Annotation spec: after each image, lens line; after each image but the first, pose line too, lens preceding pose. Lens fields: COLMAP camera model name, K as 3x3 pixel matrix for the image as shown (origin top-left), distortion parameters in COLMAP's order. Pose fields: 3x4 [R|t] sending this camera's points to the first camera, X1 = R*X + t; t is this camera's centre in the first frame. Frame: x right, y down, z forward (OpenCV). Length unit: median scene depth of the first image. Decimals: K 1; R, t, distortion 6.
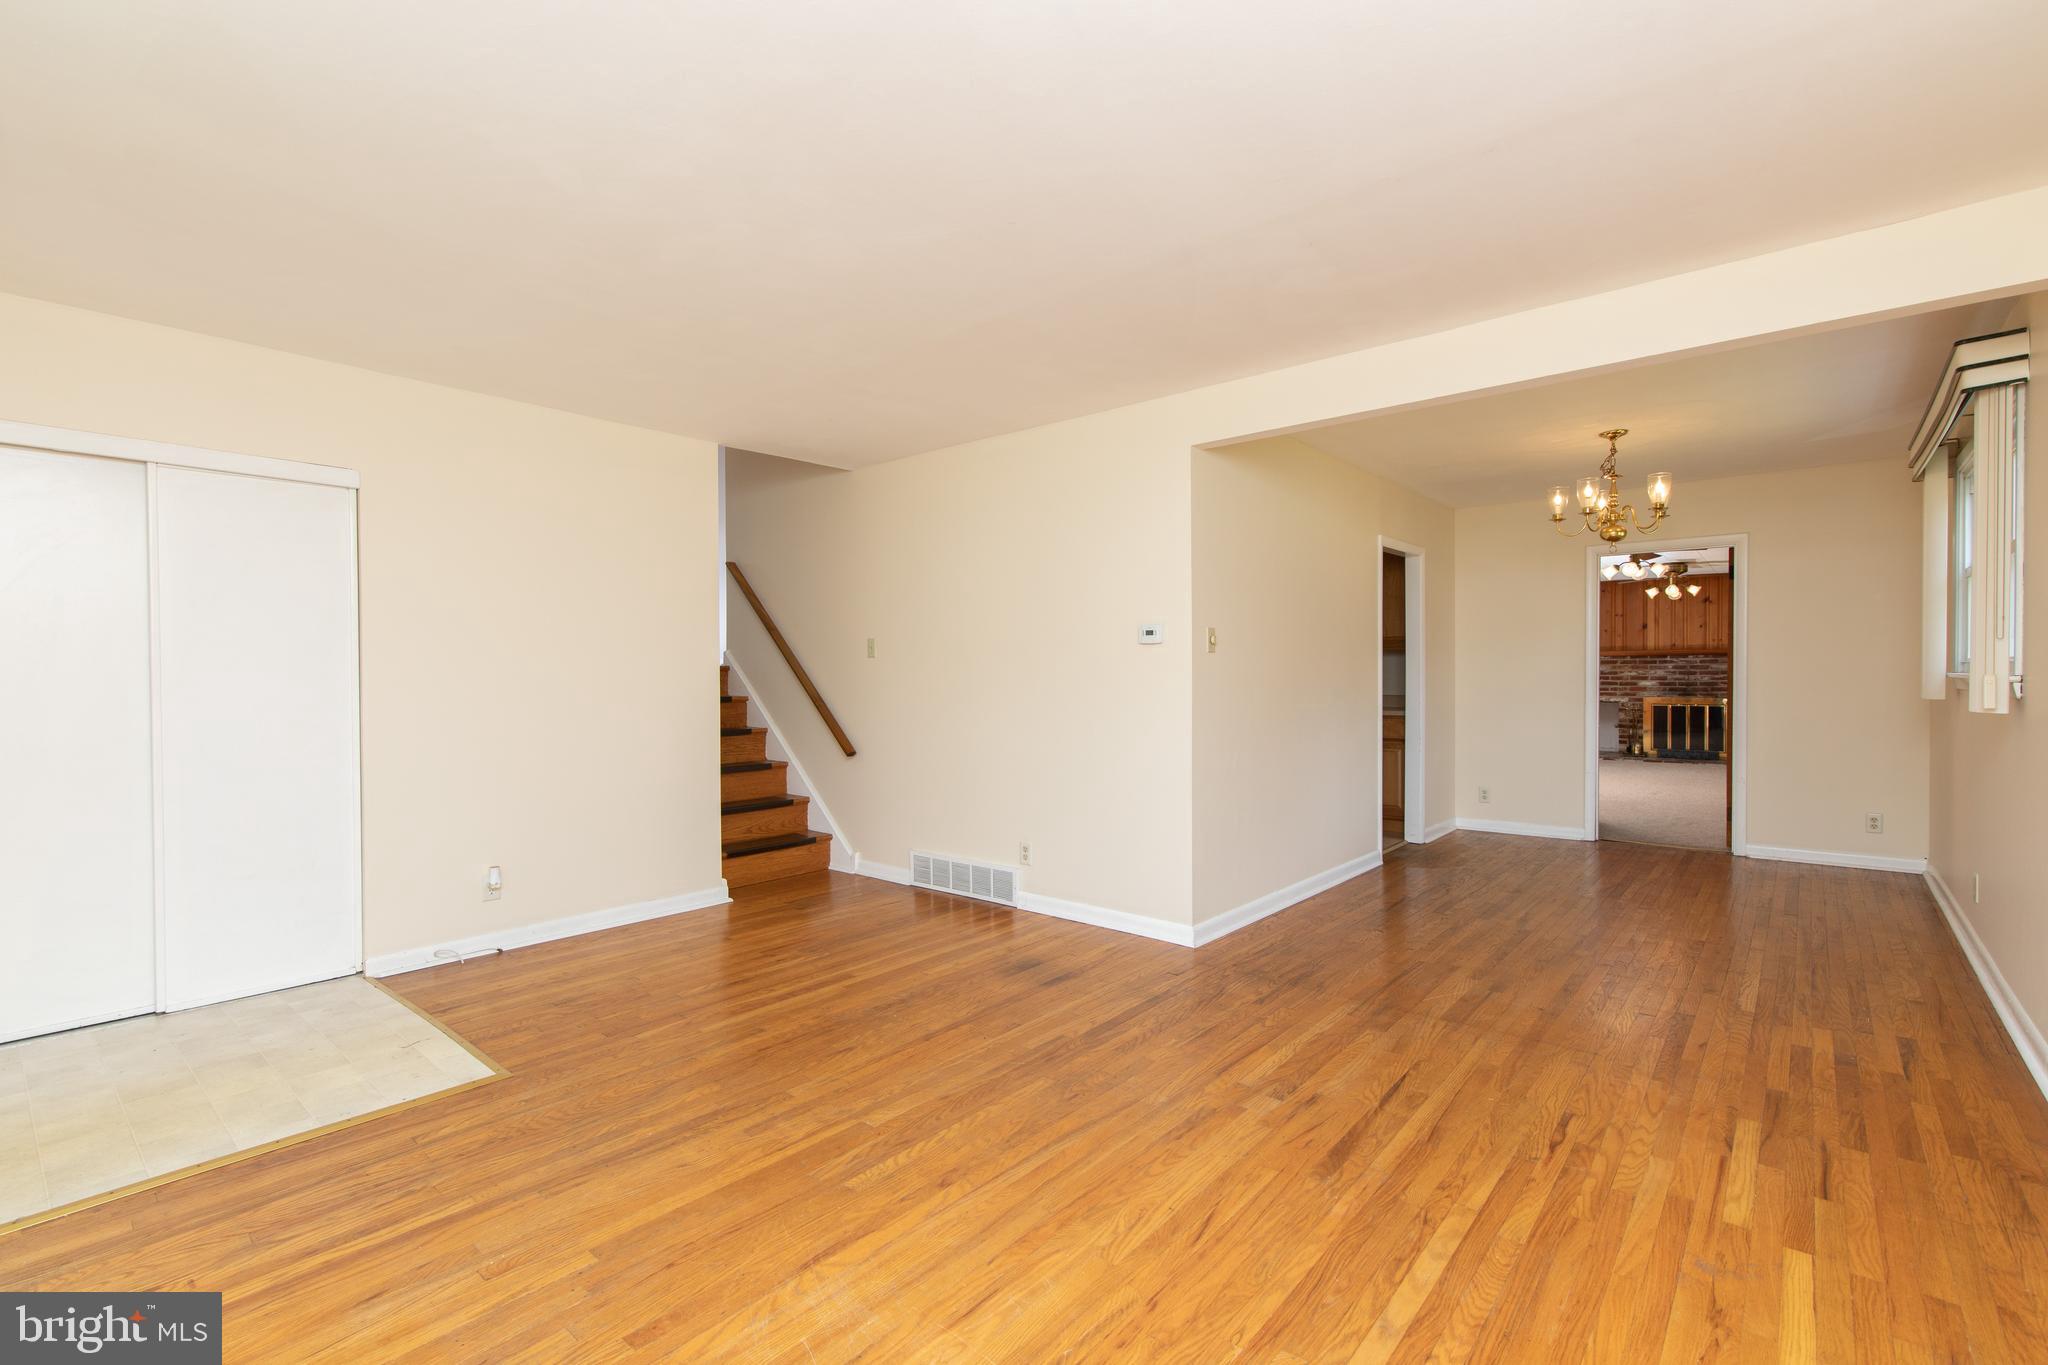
lens RADIAL K [[922.1, 0, 1021.3], [0, 922.1, 681.4], [0, 0, 1]] dist [-0.003337, 0.000831]
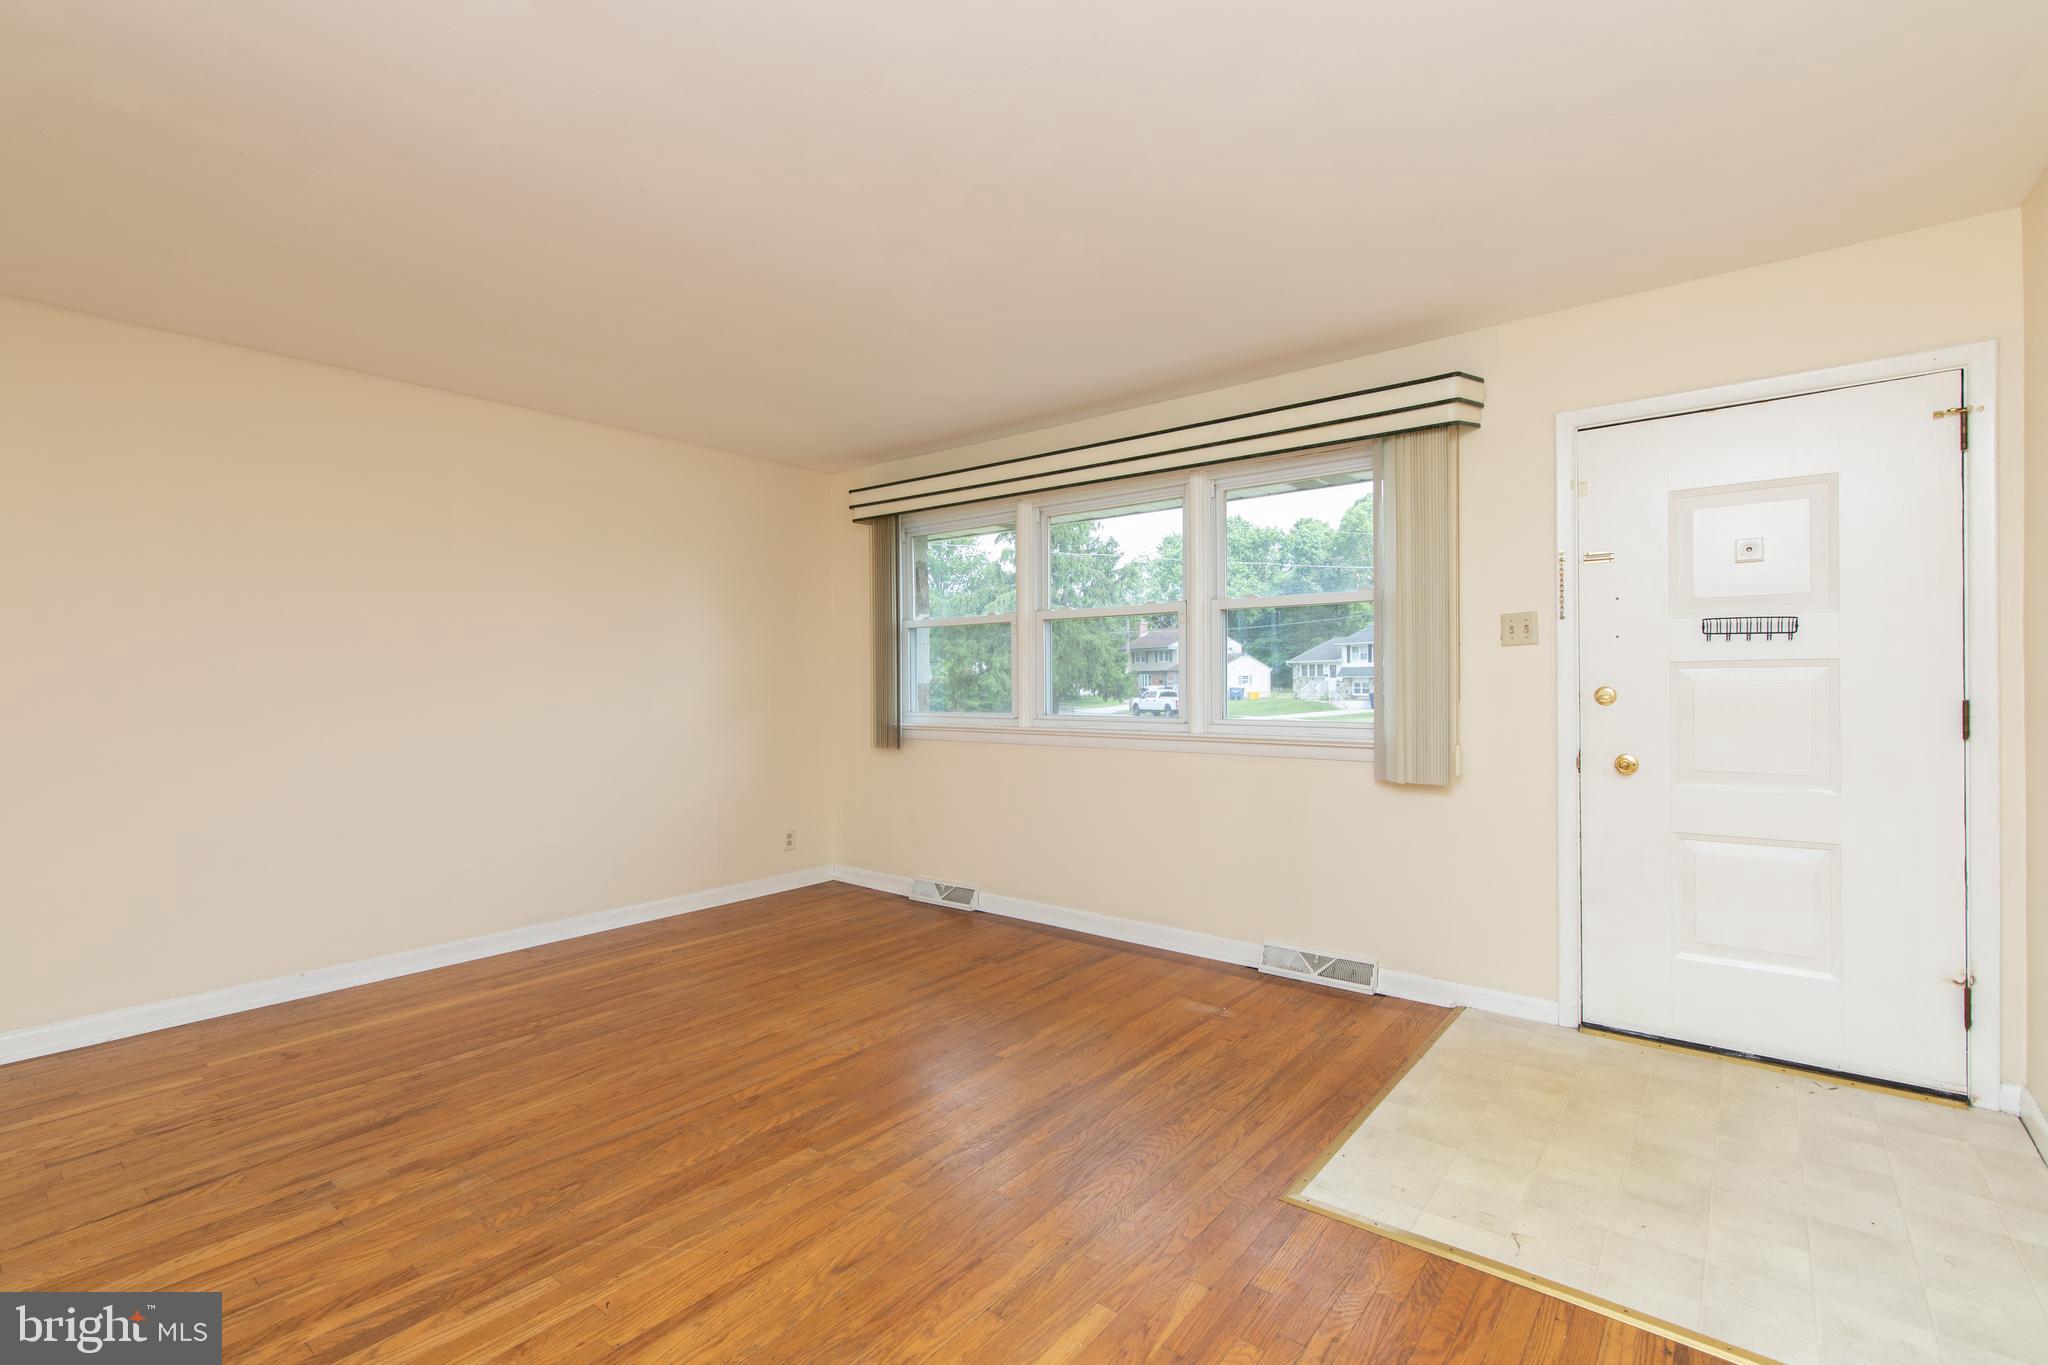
lens RADIAL K [[922.1, 0, 1017.6], [0, 922.1, 685.8], [0, 0, 1]] dist [-0.003337, 0.000831]
pose [[-0.999501, 0.013506, -0.028538, -0.256422], [0.012933, 0.999713, 0.020179, -0.012928], [0.028802, 0.019800, -0.999389, 1.408352]]
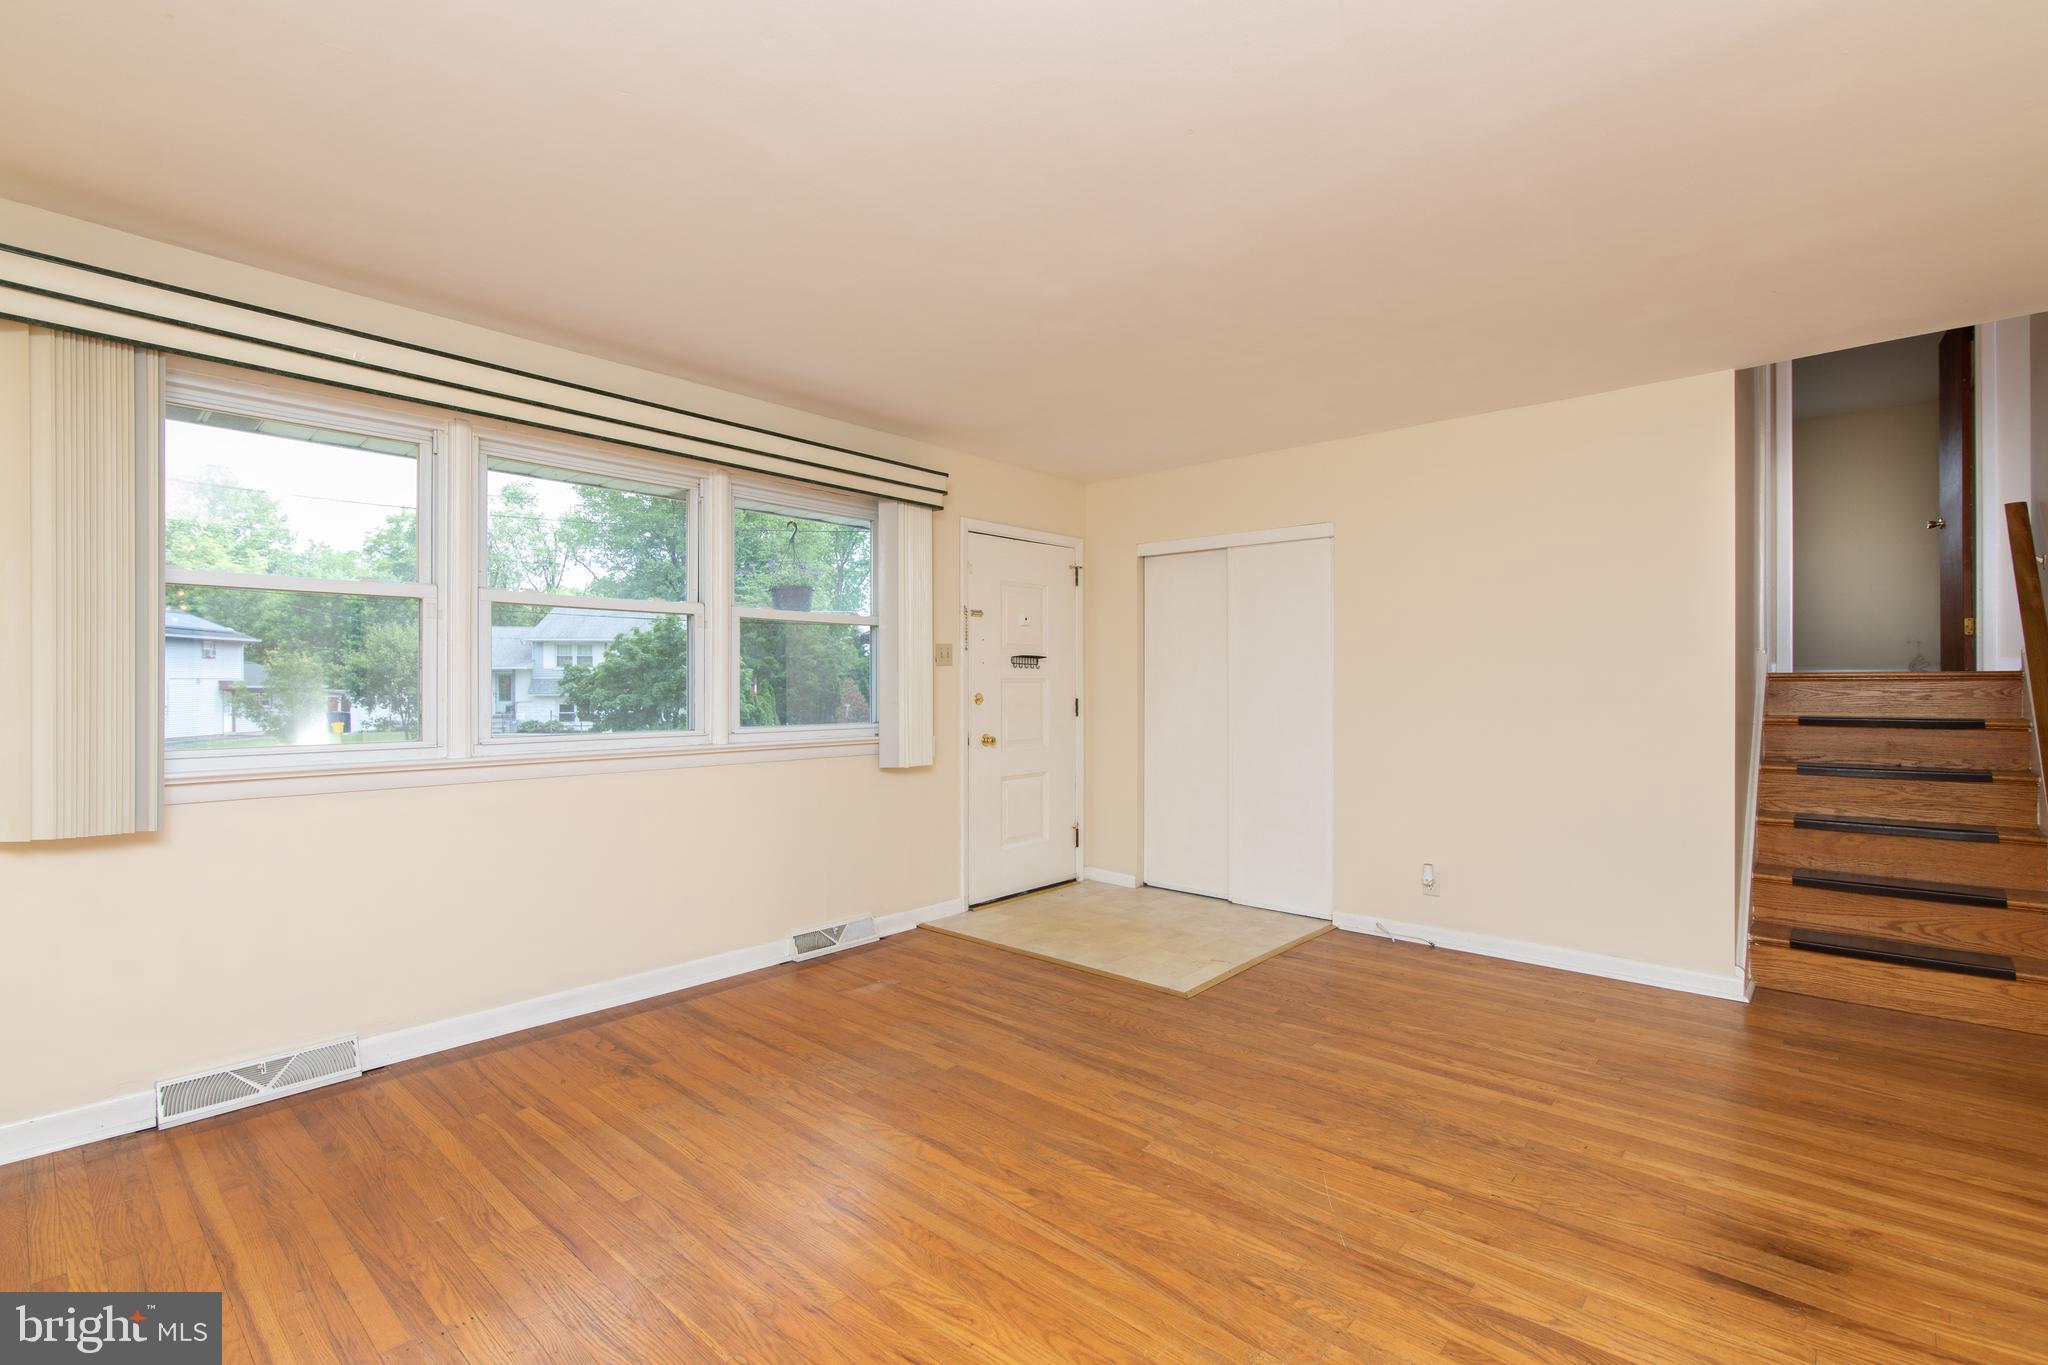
lens RADIAL K [[922.1, 0, 1016.4], [0, 922.1, 685.7], [0, 0, 1]] dist [-0.003337, 0.000831]
pose [[-0.024124, 0.007246, -0.999683, 0.584586], [-0.010020, 0.999922, 0.007490, -0.009726], [0.999659, 0.010197, -0.024050, 0.634991]]
